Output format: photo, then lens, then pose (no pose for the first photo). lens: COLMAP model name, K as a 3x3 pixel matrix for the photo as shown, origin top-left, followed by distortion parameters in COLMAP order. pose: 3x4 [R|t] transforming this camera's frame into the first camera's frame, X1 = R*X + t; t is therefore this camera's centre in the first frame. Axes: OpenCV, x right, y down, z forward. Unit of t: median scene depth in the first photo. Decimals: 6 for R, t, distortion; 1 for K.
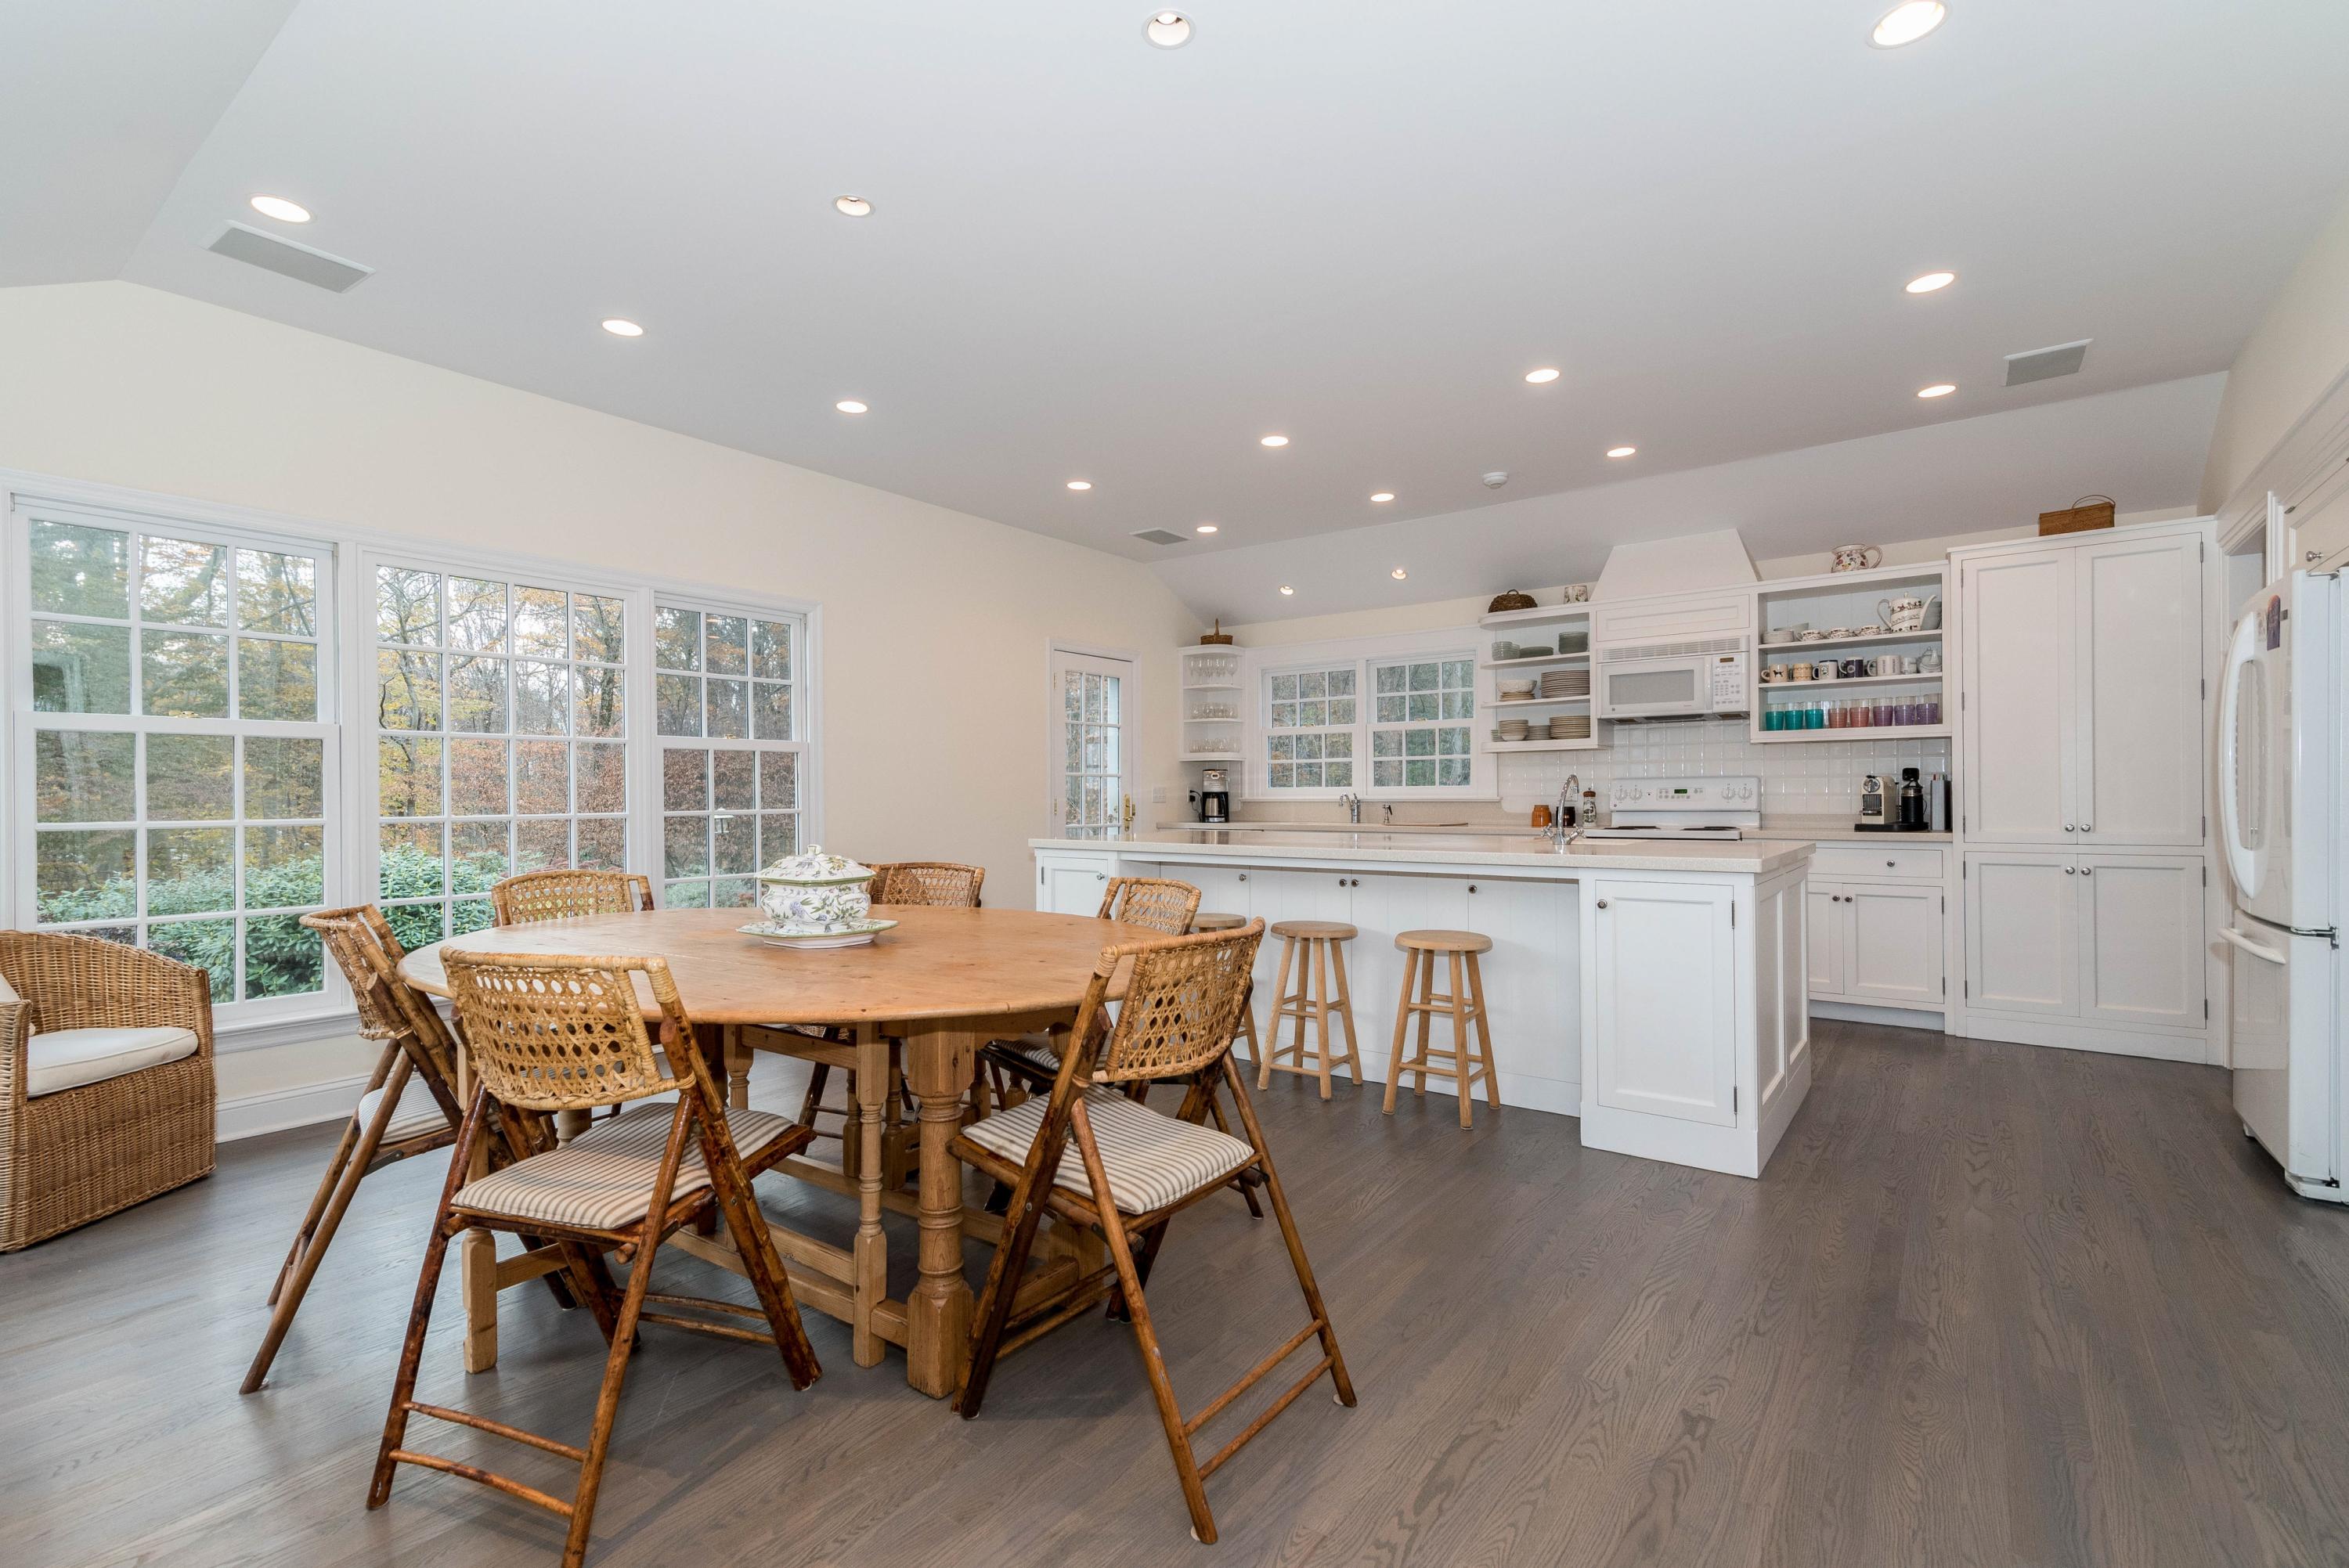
lens RADIAL K [[1062.3, 0, 1167.5], [0, 1062.3, 796.2], [0, 0, 1]] dist [0.007647, -0.000231]
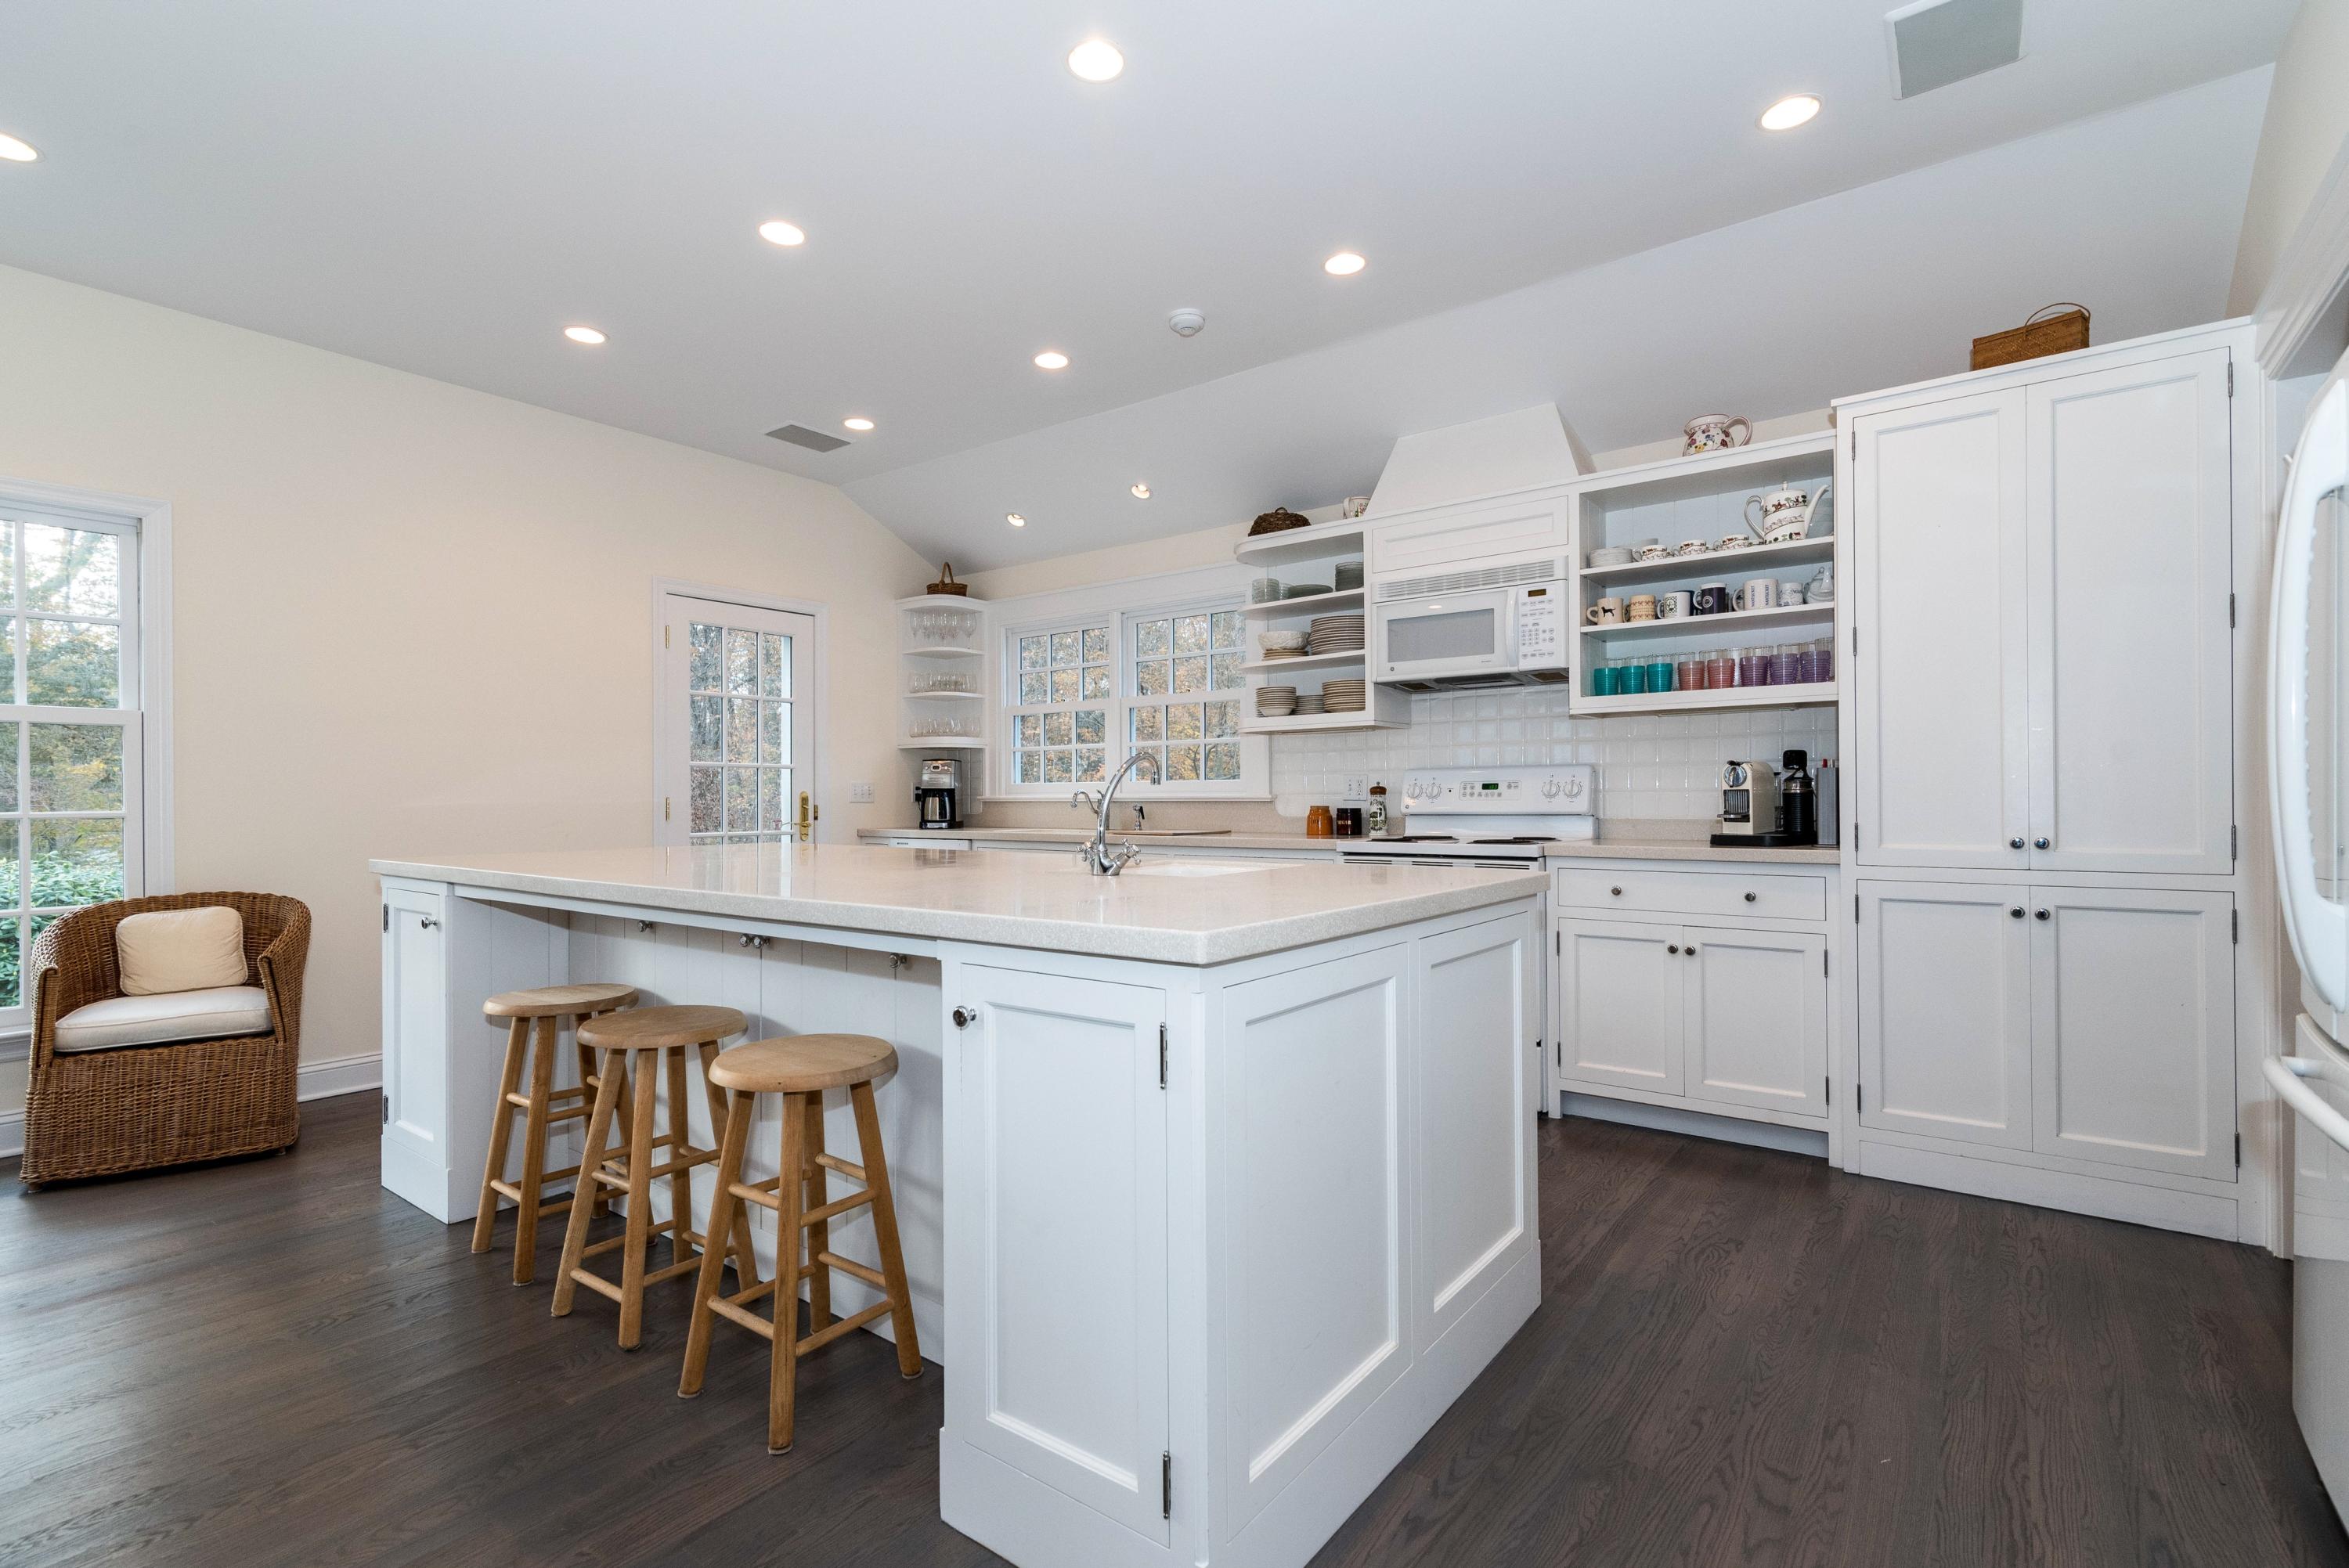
lens RADIAL K [[1082.2, 0, 1176.2], [0, 1082.2, 797.8], [0, 0, 1]] dist [0.000356, -0.000226]
pose [[0.999994, -0.000185, -0.003351, 0.298078], [0.000189, 0.999999, 0.001234, 0.002164], [0.003351, -0.001234, 0.999994, 0.308939]]
